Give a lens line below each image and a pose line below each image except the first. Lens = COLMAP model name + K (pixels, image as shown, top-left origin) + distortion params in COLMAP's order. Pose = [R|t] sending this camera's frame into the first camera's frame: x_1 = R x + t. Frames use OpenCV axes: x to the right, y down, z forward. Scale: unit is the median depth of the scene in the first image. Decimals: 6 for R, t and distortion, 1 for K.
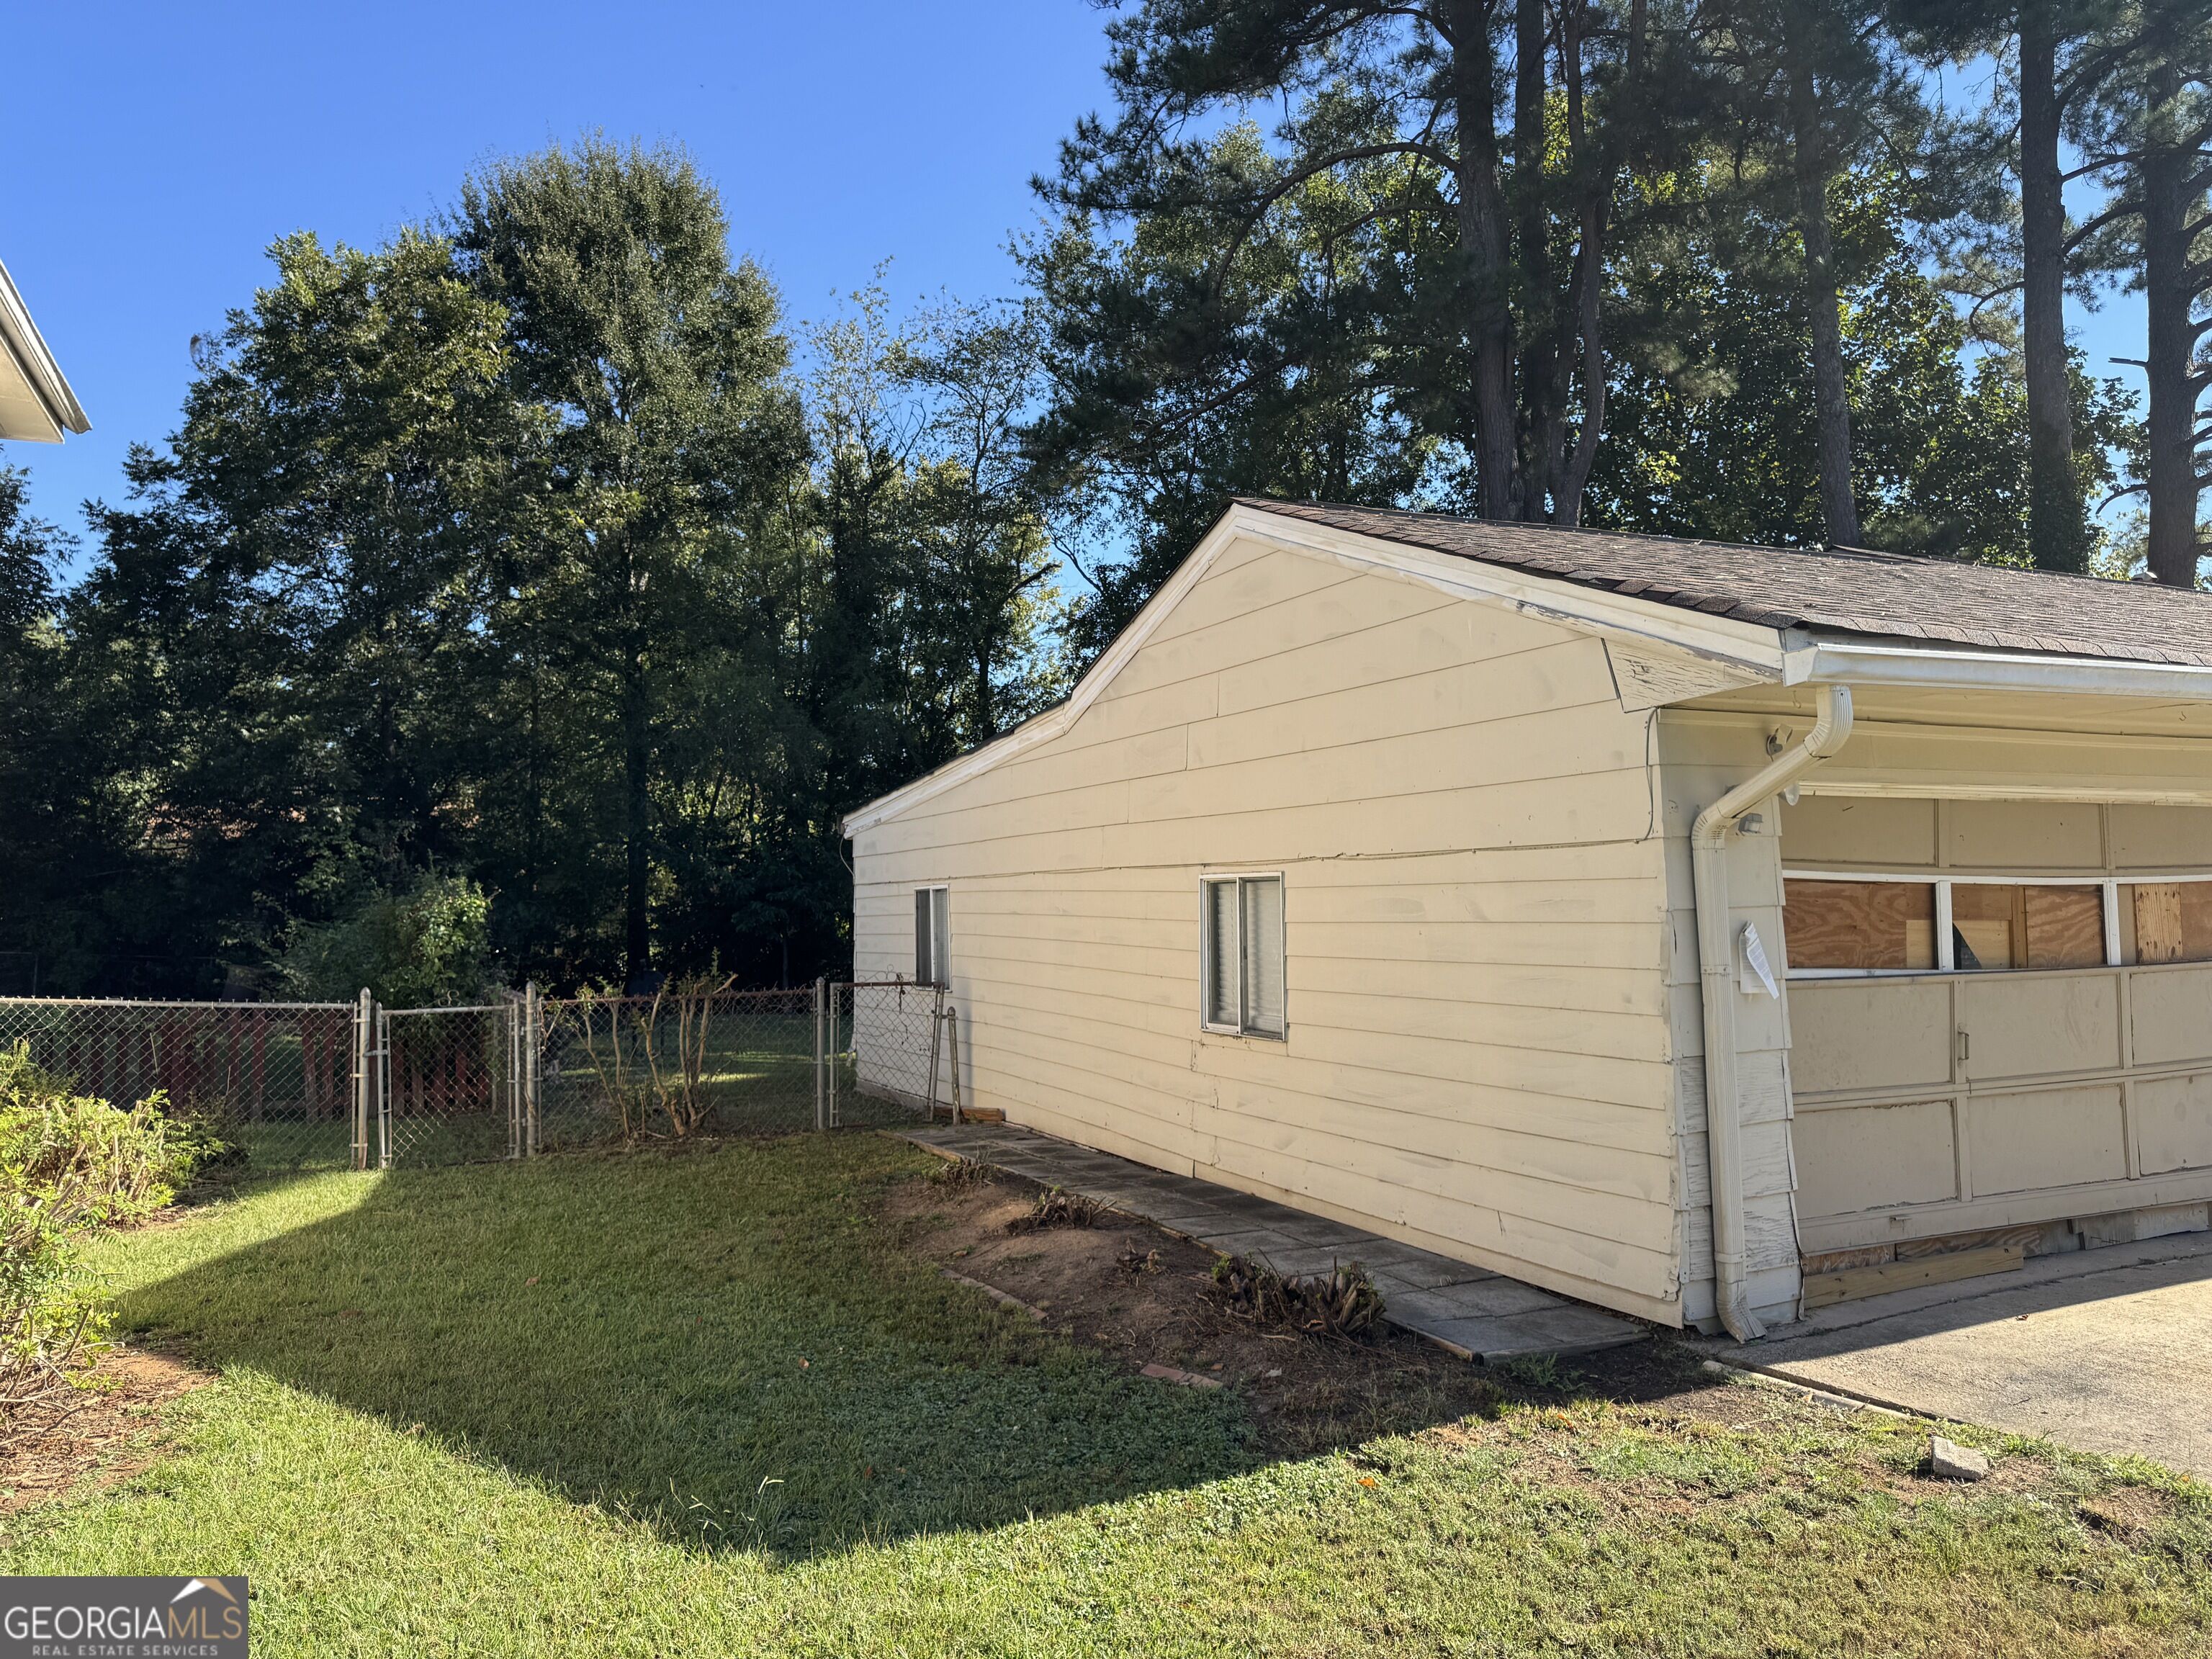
lens RADIAL K [[1549.0, 0, 1102.8], [0, 1549.0, 834.9], [0, 0, 1]] dist [-0.002949, -0.002067]
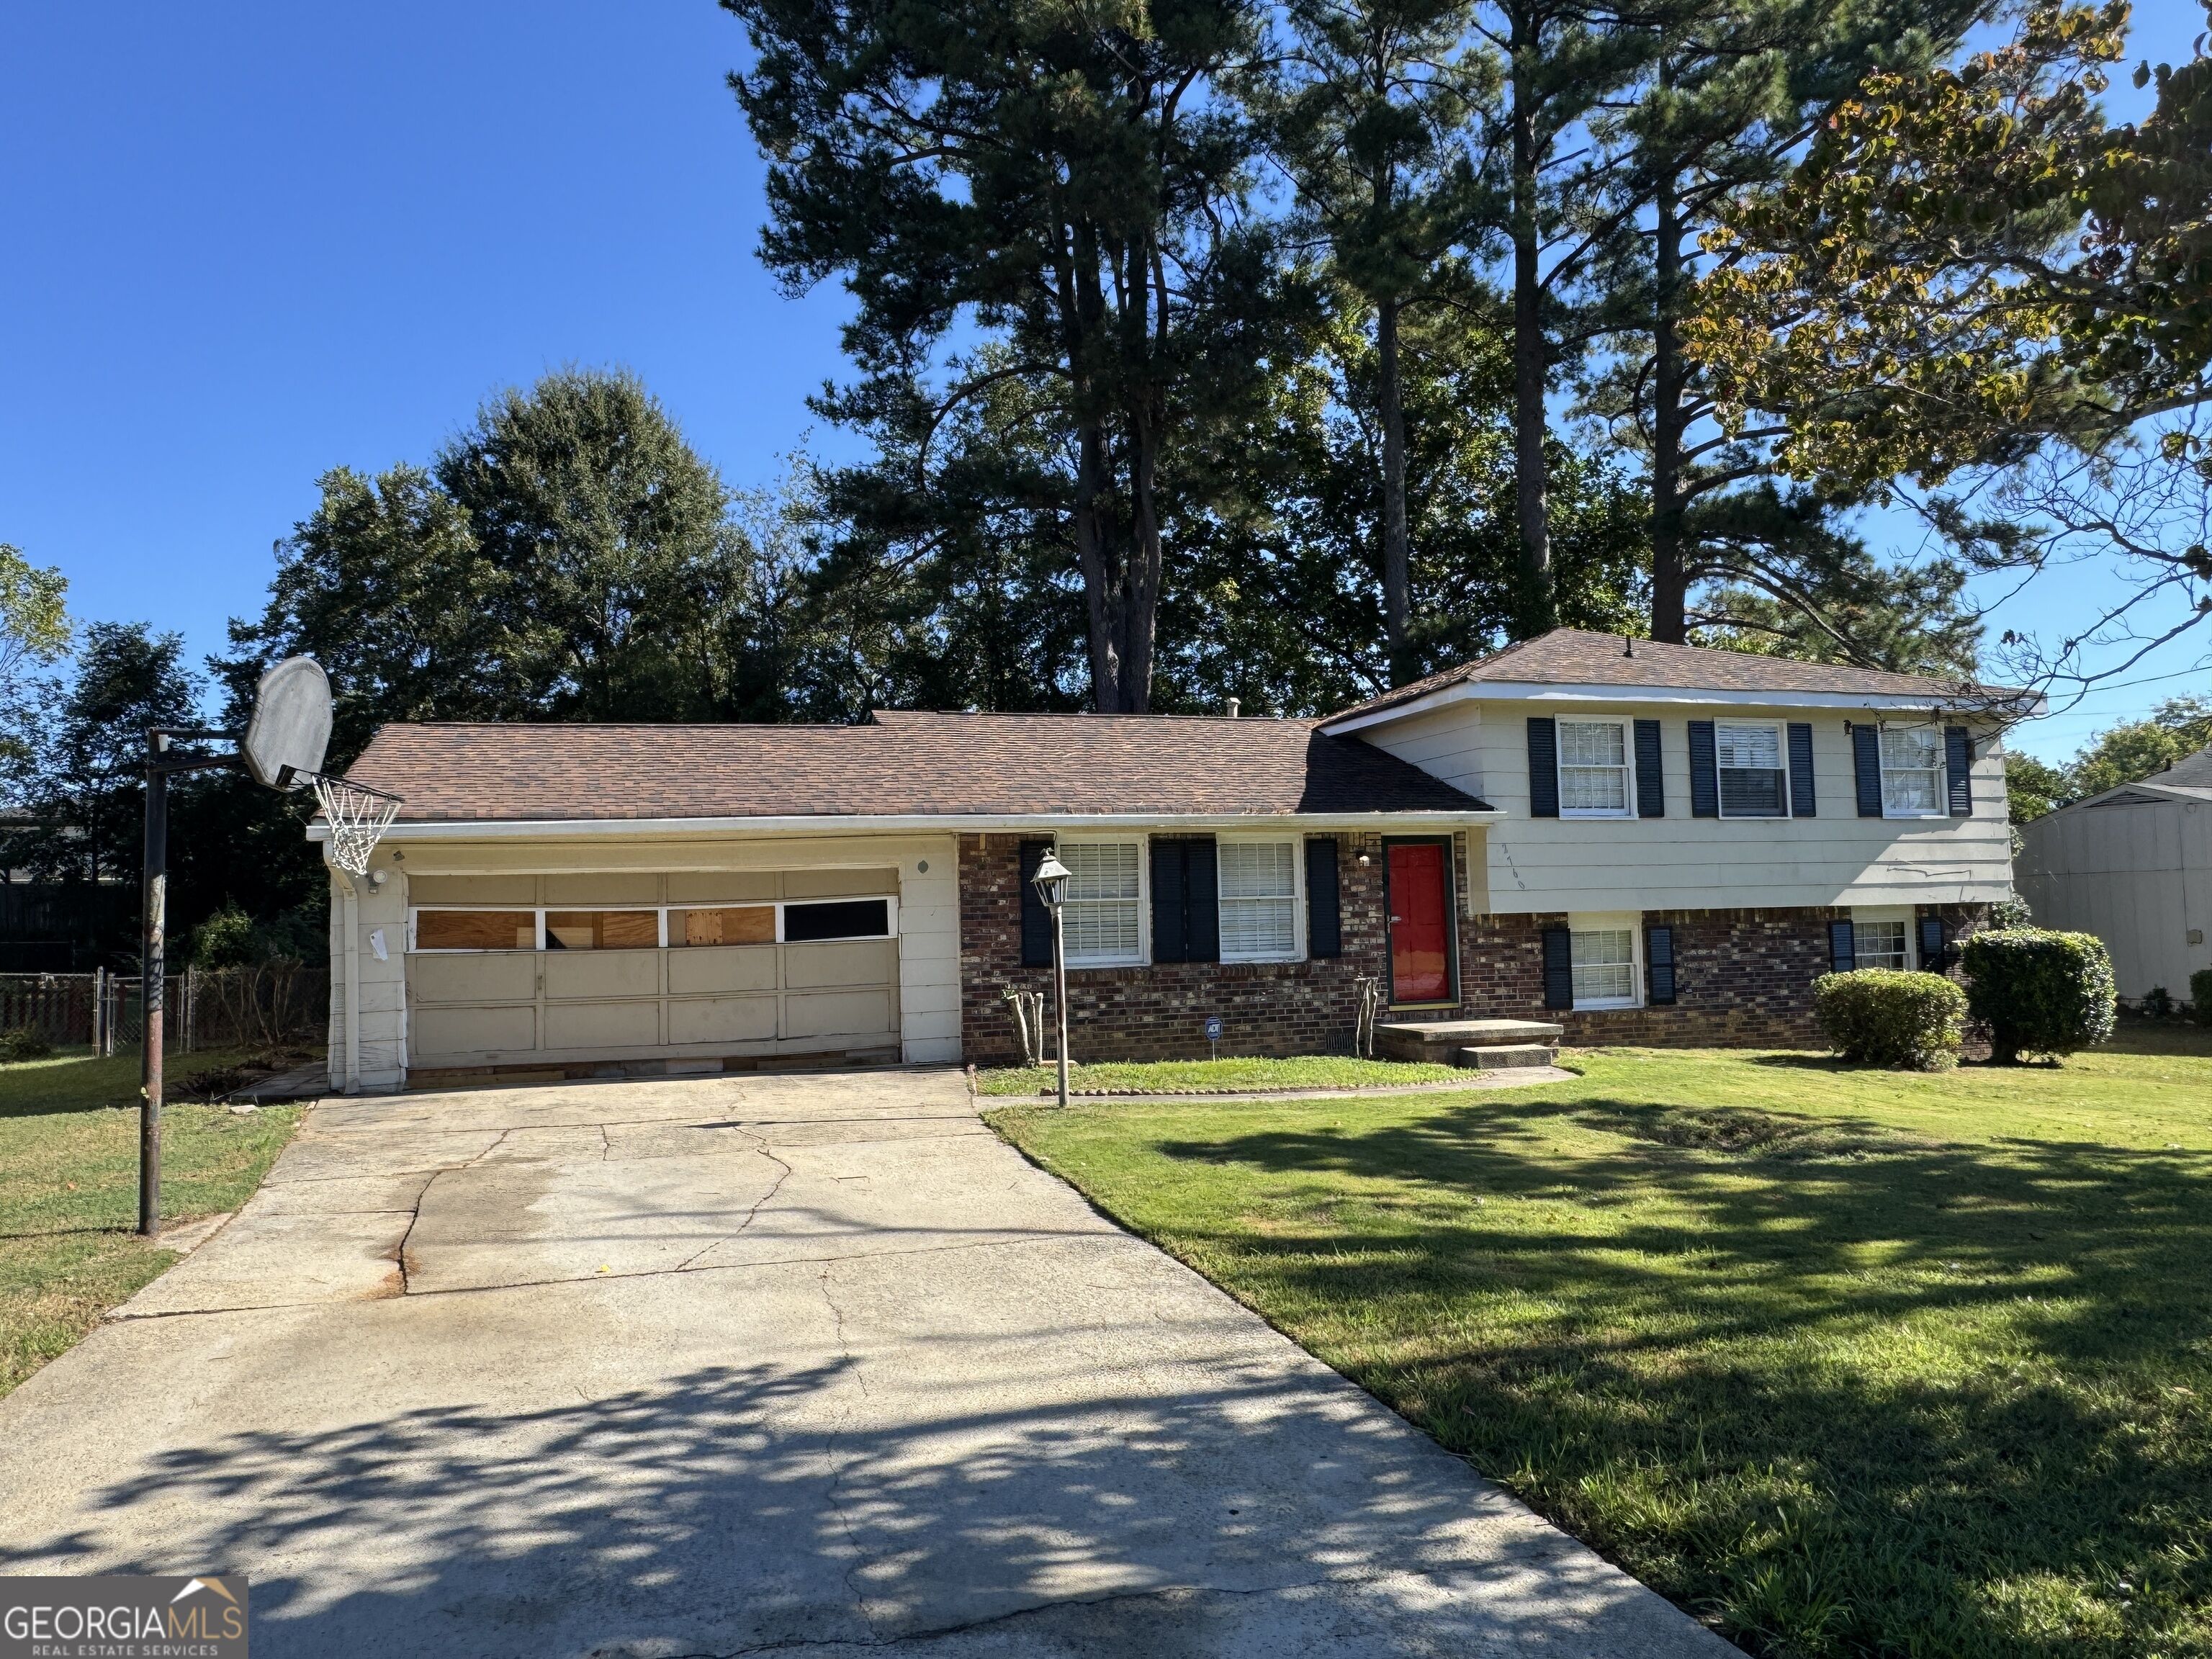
lens RADIAL K [[1442.3, 0, 1104.0], [0, 1442.3, 823.6], [0, 0, 1]] dist [0.005856, 0.001887]
pose [[0.985626, -0.021117, -0.167617, 0.443824], [0.018720, 0.999699, -0.015867, -0.012554], [0.167902, 0.012501, 0.985724, -0.247533]]
